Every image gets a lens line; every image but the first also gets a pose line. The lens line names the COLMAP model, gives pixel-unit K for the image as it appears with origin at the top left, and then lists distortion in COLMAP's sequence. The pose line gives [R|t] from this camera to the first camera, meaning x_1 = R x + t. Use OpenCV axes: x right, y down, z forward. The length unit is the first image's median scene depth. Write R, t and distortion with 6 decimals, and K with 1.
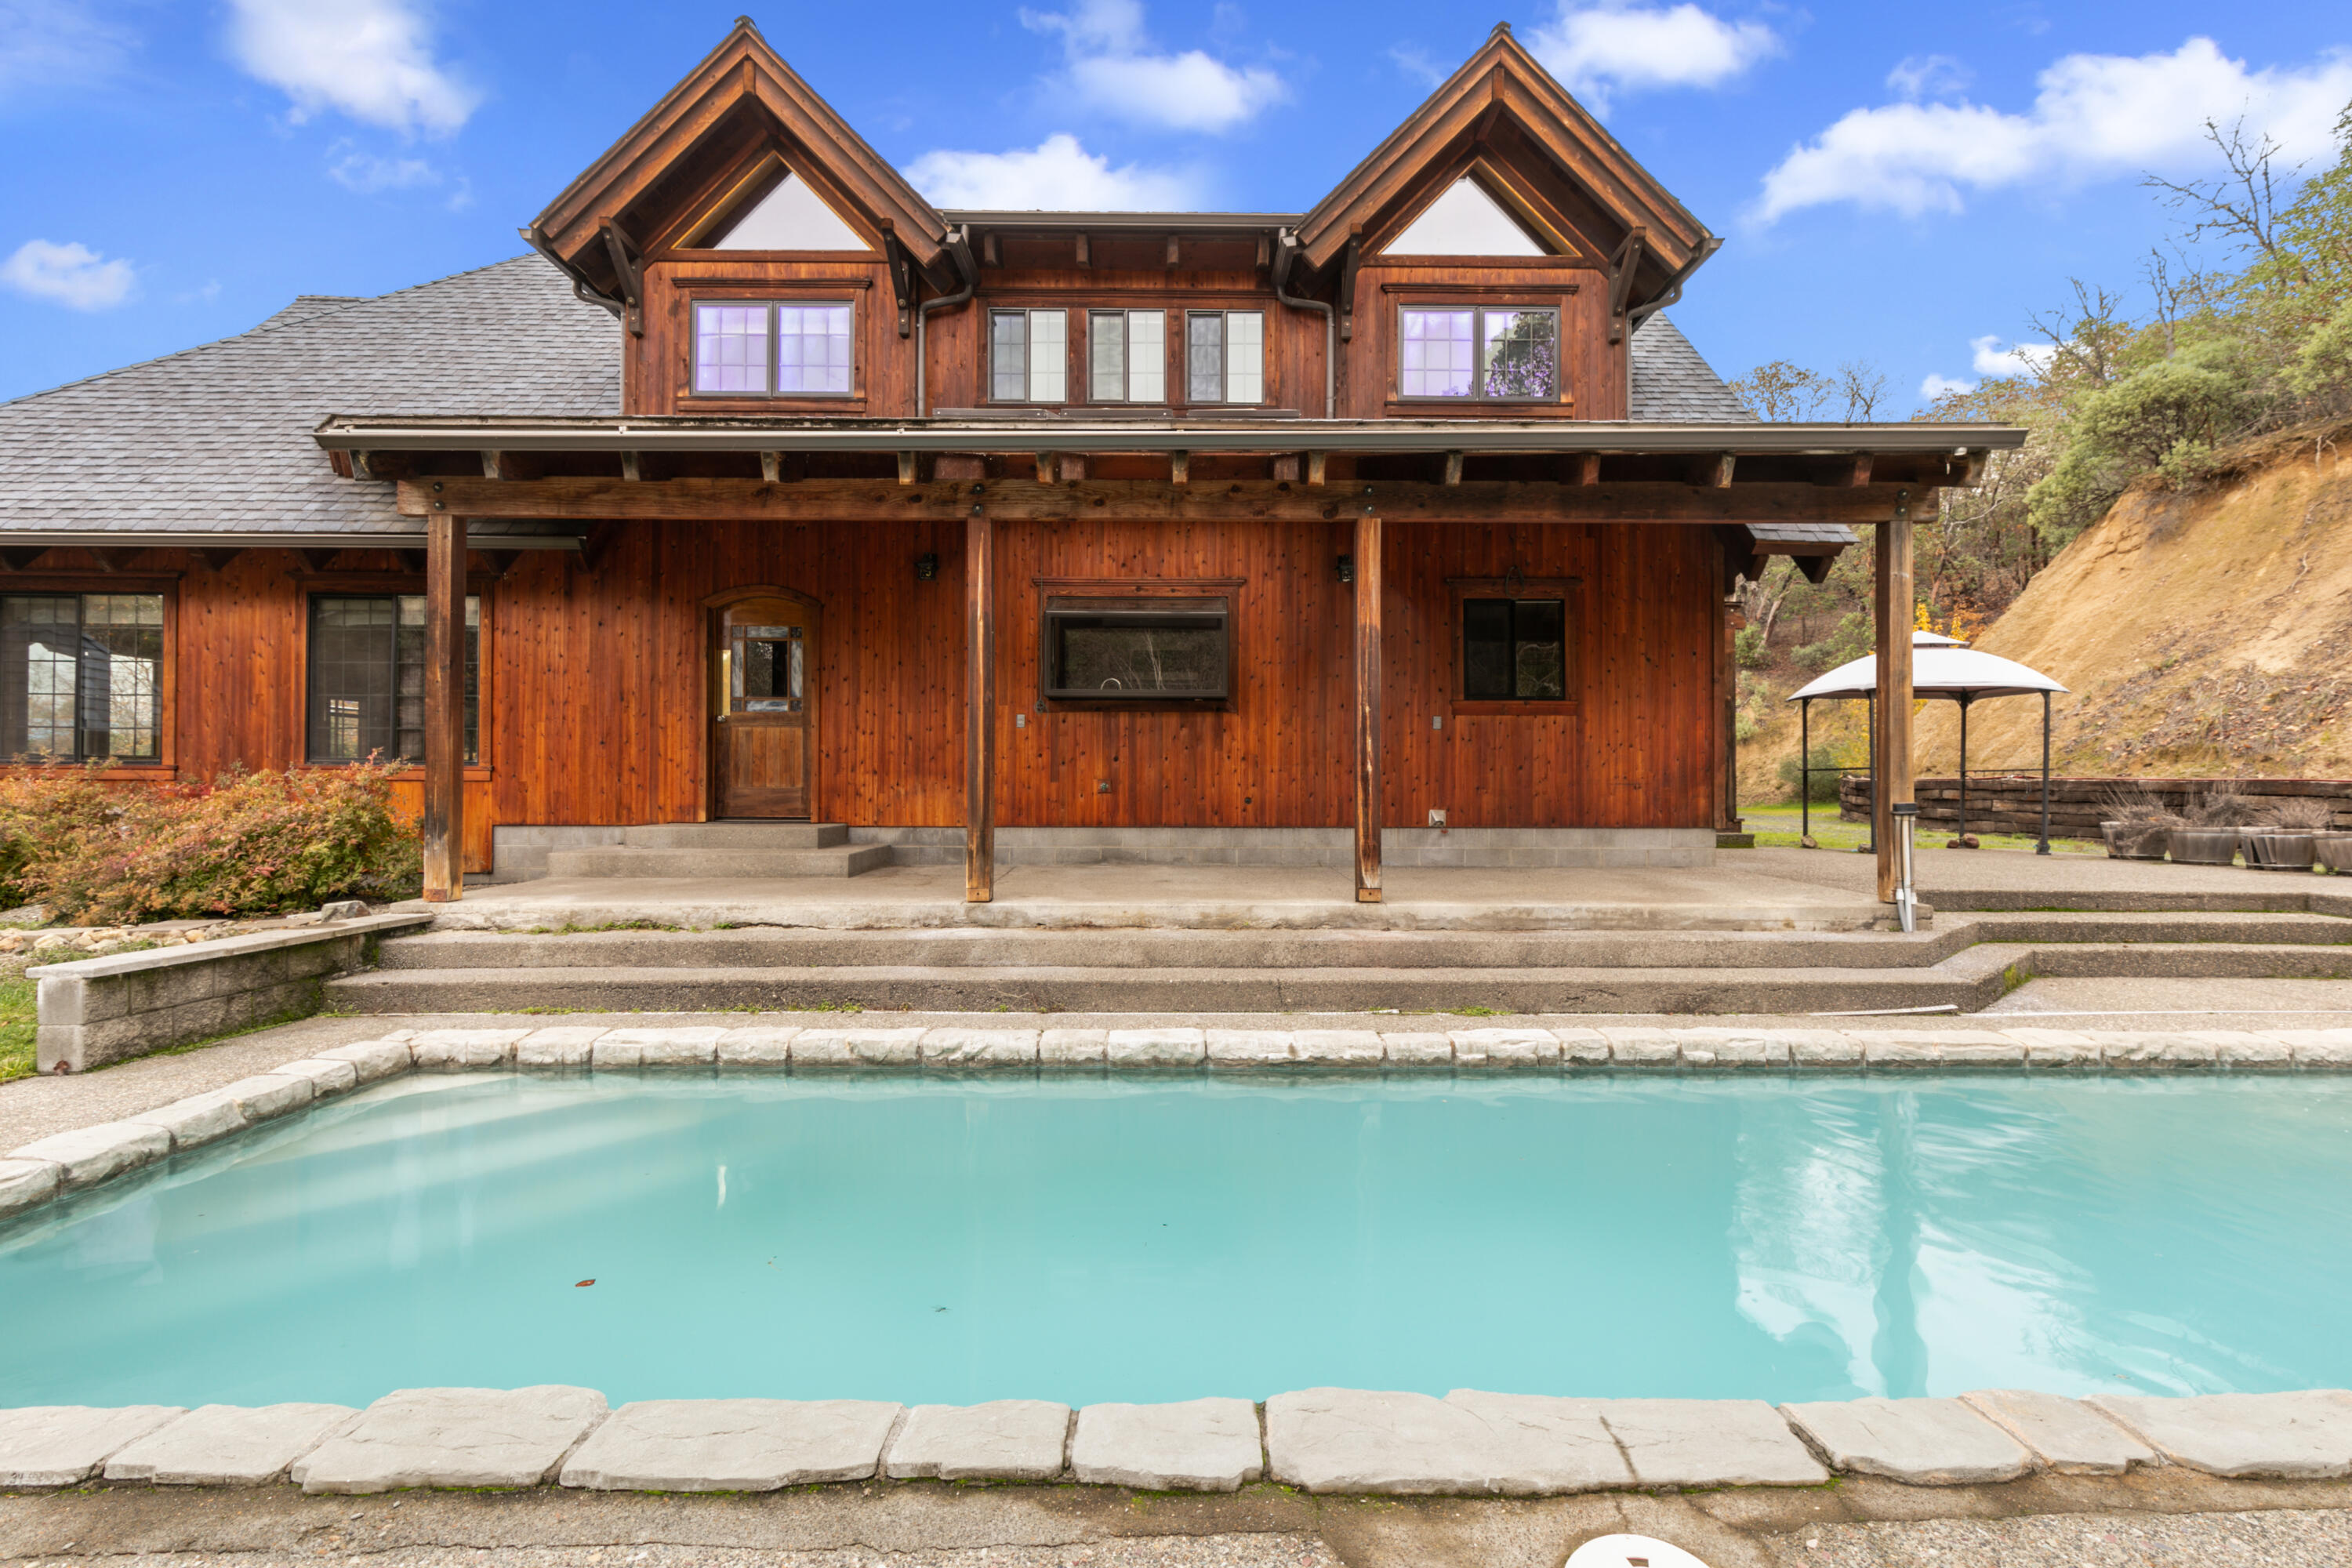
lens RADIAL K [[1048.7, 0, 1188.1], [0, 1048.7, 786.5], [0, 0, 1]] dist [0.006663, -0.001014]
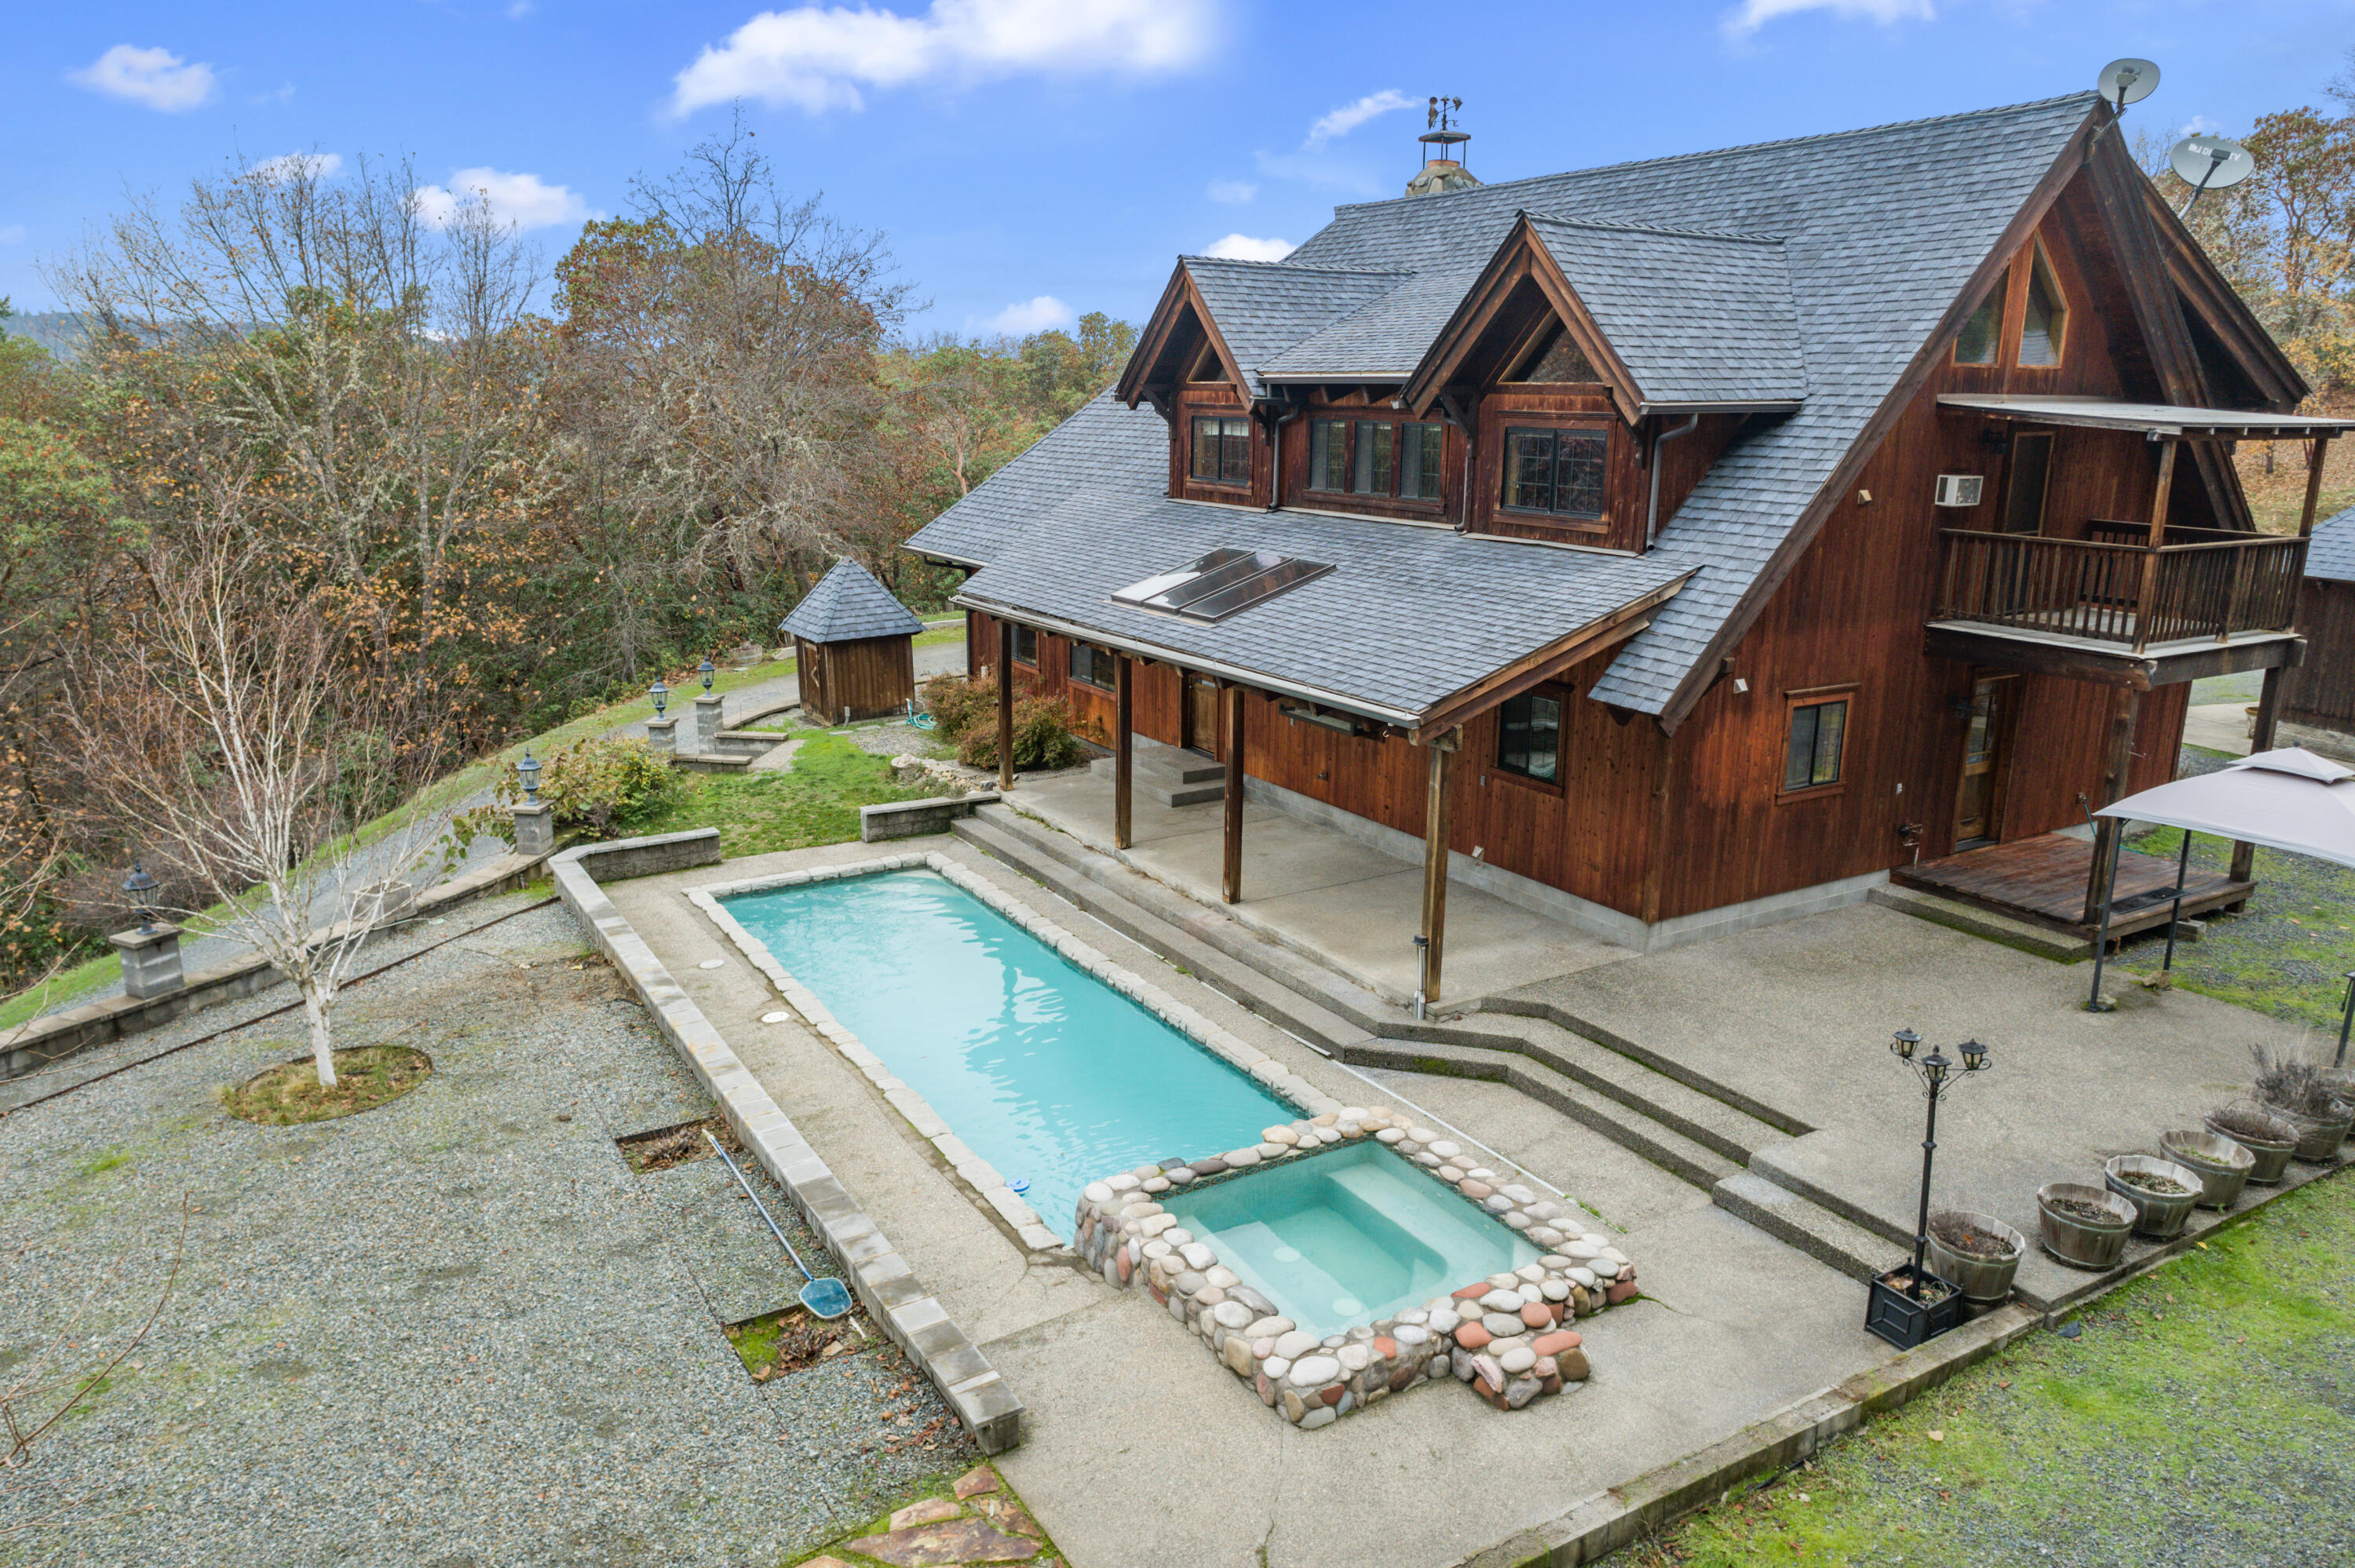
lens RADIAL K [[1585.9, 0, 1163.8], [0, 1585.9, 786.6], [0, 0, 1]] dist [-0.008381, 0.018902]
pose [[0.503802, 0.211345, -0.837566, 1.679559], [-0.001819, 0.969865, 0.243634, -0.528667], [0.863817, -0.121220, 0.489005, -0.272541]]
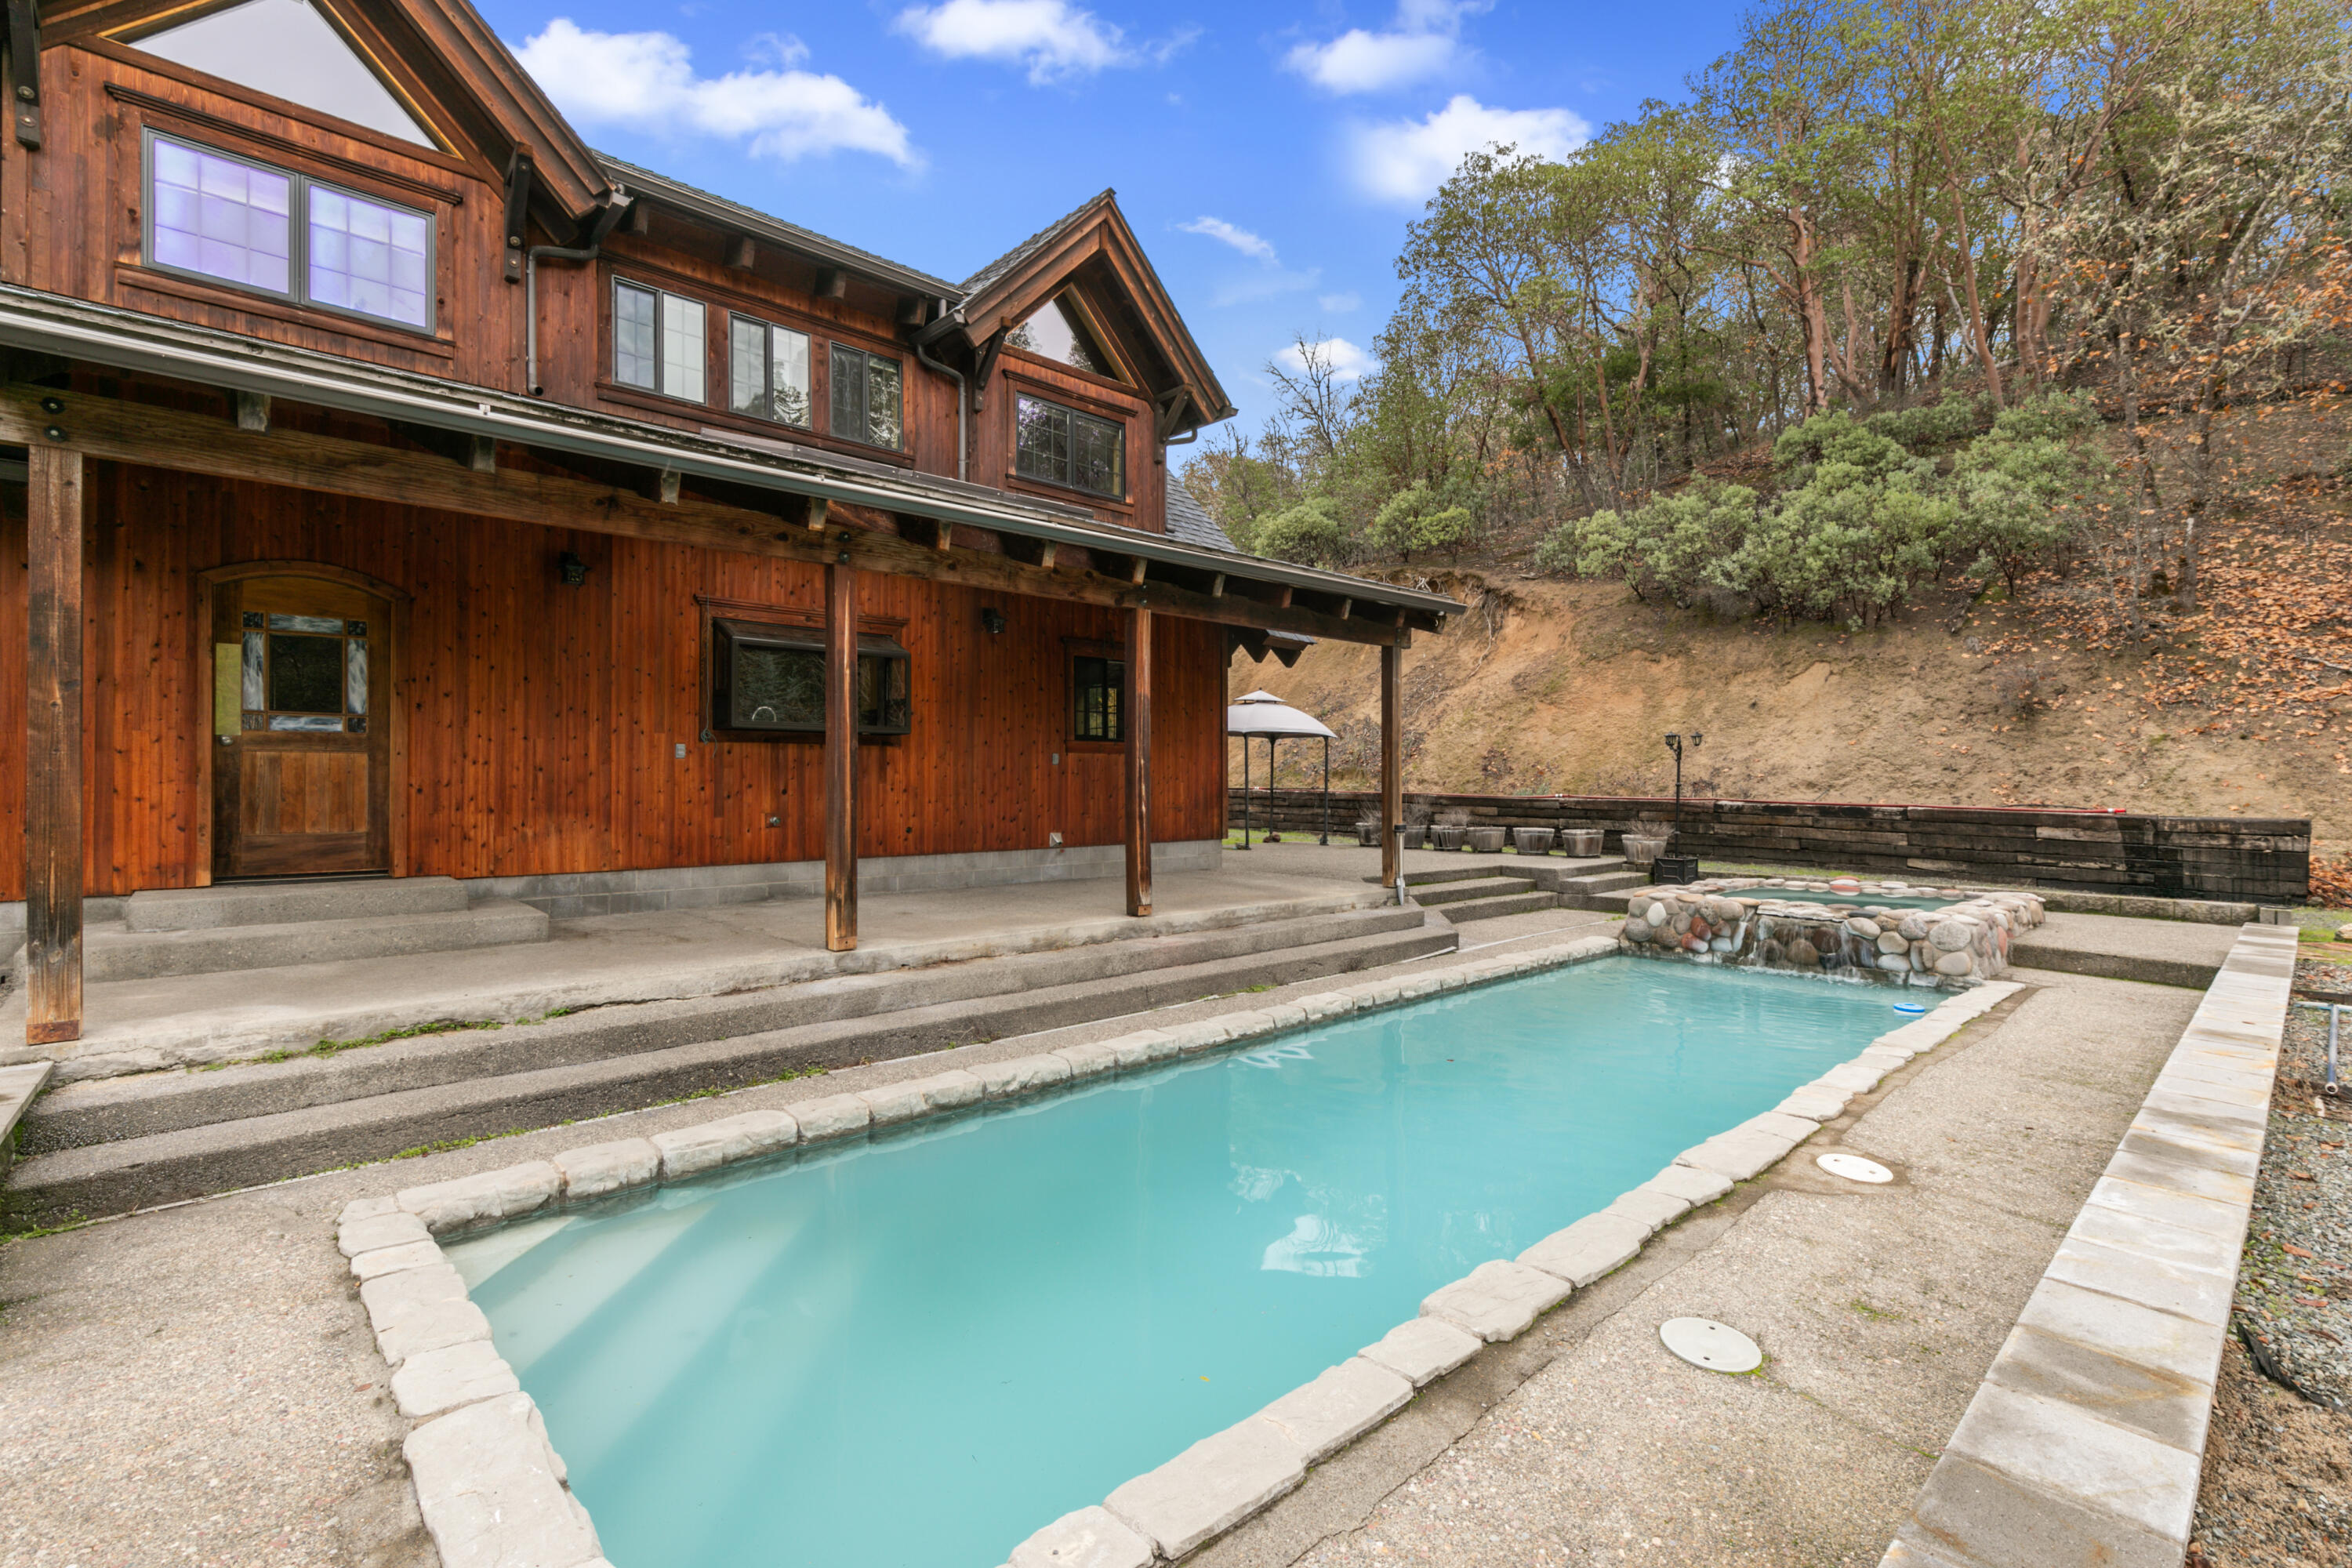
lens RADIAL K [[1048.7, 0, 1186.2], [0, 1048.7, 792.2], [0, 0, 1]] dist [0.006663, -0.001014]
pose [[0.739311, -0.008229, 0.673314, -0.456342], [0.000482, 0.999932, 0.011693, -0.037758], [-0.673364, -0.008320, 0.739264, 0.030415]]
